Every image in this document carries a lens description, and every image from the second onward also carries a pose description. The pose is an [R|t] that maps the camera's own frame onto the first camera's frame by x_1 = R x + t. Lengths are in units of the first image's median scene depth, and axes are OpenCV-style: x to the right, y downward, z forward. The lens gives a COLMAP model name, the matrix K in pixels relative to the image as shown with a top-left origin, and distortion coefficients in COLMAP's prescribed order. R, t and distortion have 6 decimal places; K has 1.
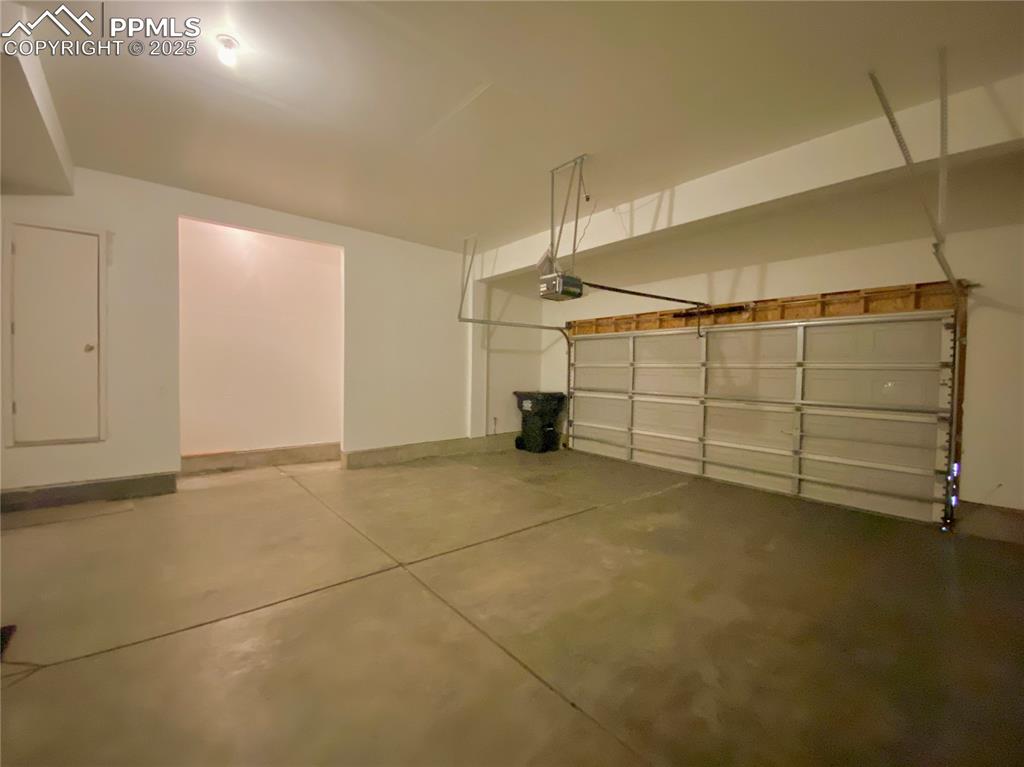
lens RADIAL K [[411.4, 0, 513.4], [0, 411.4, 382.9], [0, 0, 1]] dist [0.038418, -0.026197]
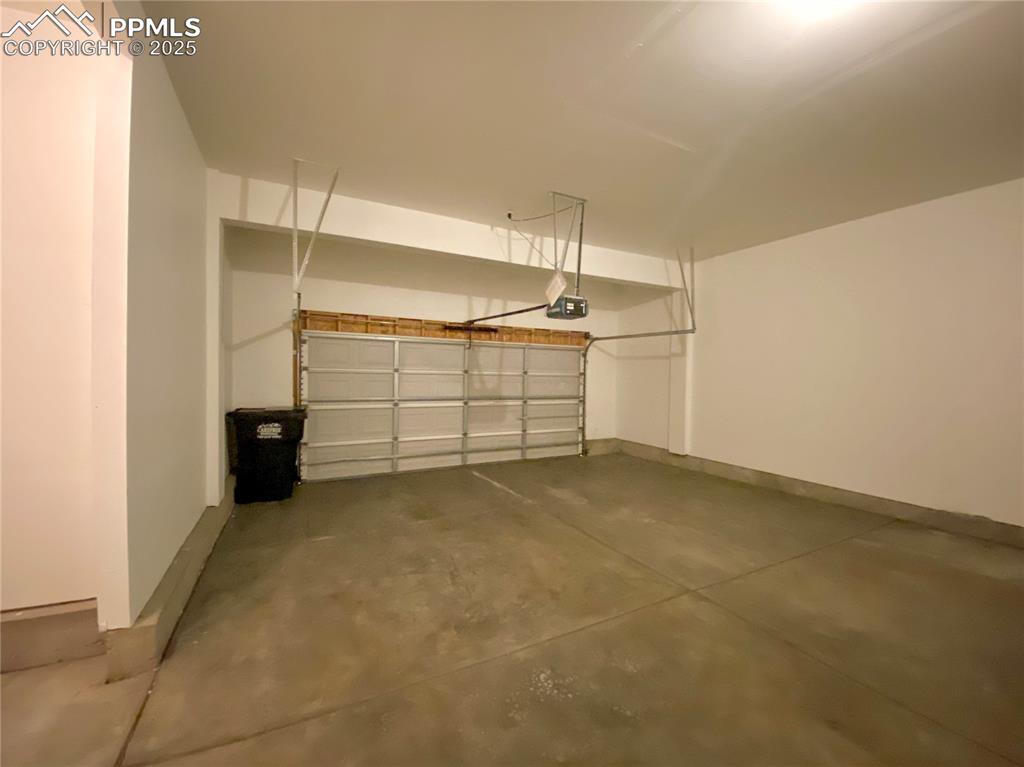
lens RADIAL K [[411.4, 0, 513.4], [0, 411.4, 382.9], [0, 0, 1]] dist [0.038418, -0.026197]
pose [[0.227932, -0.033879, 0.973087, -0.722670], [0.018206, 0.999368, 0.030529, -0.049966], [-0.973507, 0.010757, 0.228405, 0.651229]]
